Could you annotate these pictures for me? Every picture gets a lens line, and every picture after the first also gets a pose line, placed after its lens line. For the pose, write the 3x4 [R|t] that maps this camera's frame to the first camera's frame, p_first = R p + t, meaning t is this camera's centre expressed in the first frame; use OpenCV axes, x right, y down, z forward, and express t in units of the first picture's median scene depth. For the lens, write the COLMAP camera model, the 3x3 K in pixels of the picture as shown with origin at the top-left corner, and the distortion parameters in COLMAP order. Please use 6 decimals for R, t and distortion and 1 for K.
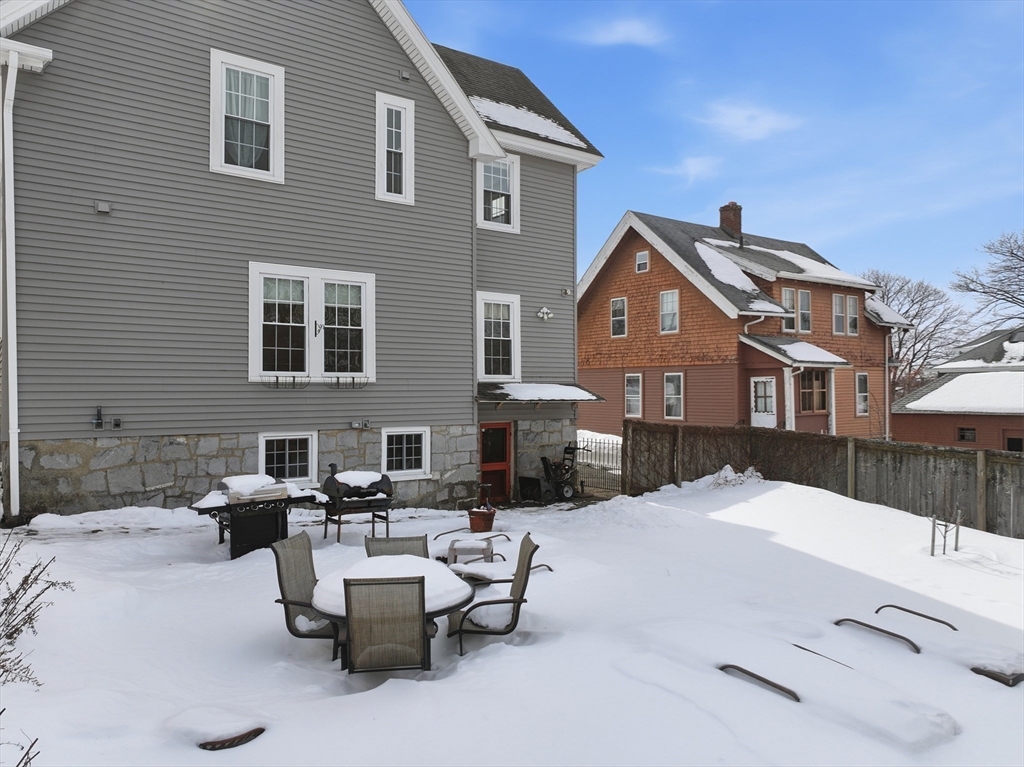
lens RADIAL K [[719.3, 0, 509.3], [0, 719.3, 380.4], [0, 0, 1]] dist [0.009966, -0.000161]
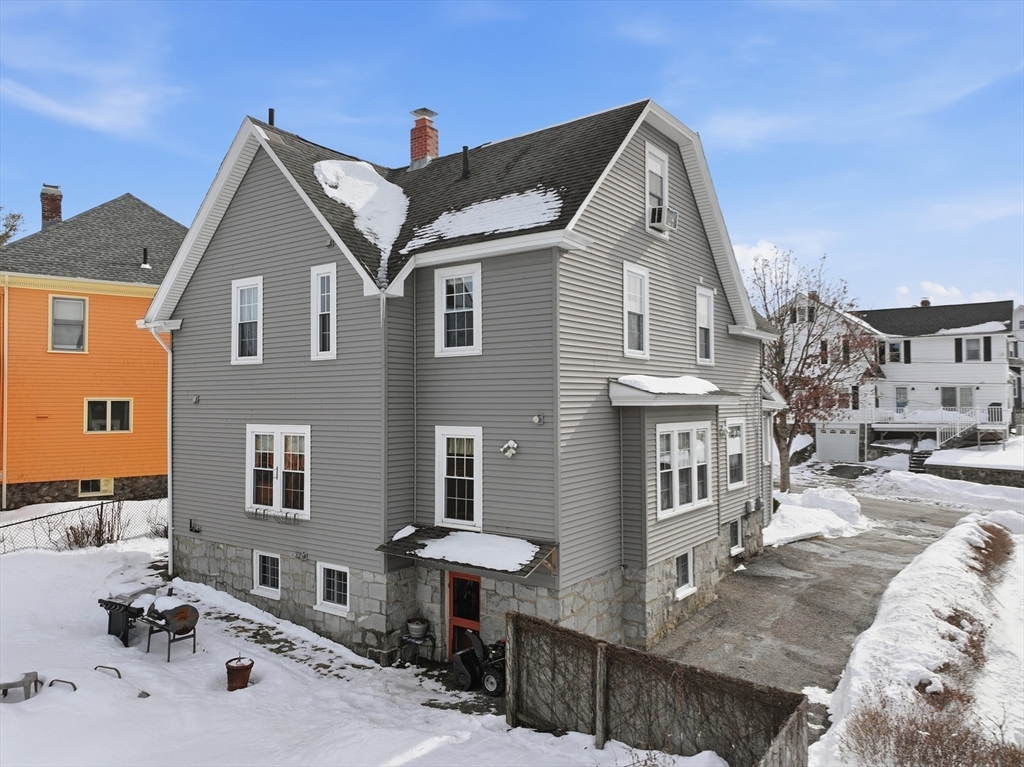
lens RADIAL K [[719.3, 0, 510.0], [0, 719.3, 380.0], [0, 0, 1]] dist [0.009966, -0.000161]
pose [[0.321908, -0.026606, -0.946397, 0.981312], [0.019141, 0.999584, -0.021591, -0.184412], [0.946578, -0.011164, 0.322283, 0.905565]]
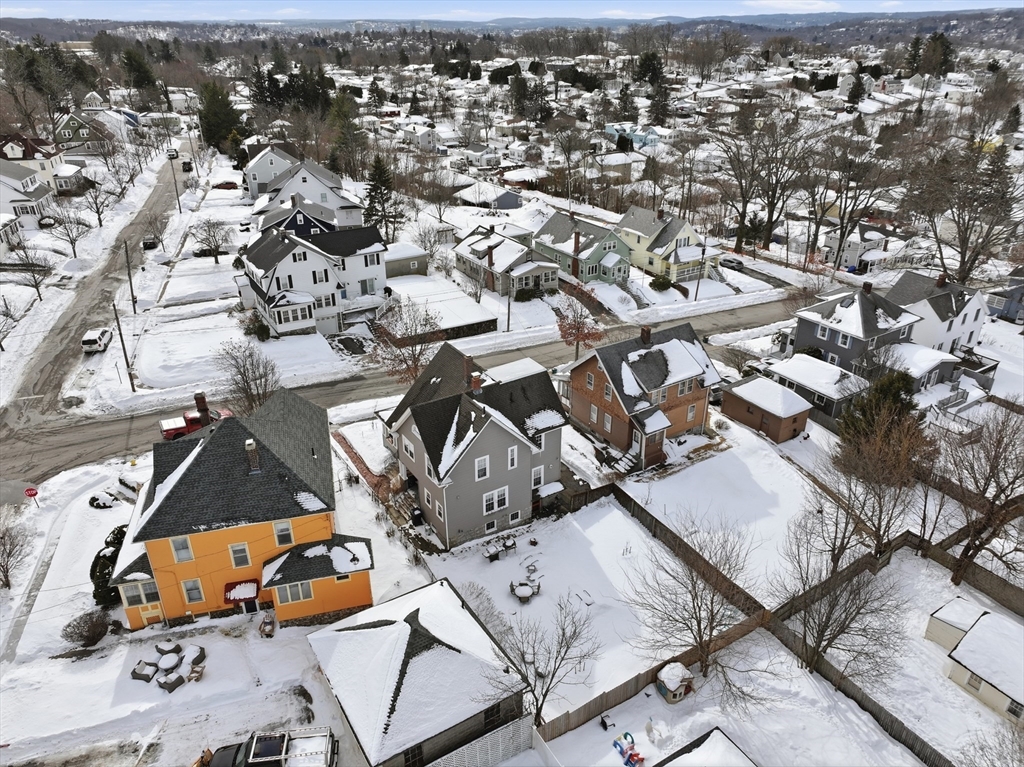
lens RADIAL K [[719.3, 0, 515.8], [0, 719.3, 383.4], [0, 0, 1]] dist [0.009966, -0.000161]
pose [[0.998888, 0.026417, -0.039060, 0.005482], [-0.005132, 0.884324, 0.466846, -2.558576], [0.046874, -0.466126, 0.883476, -2.358596]]
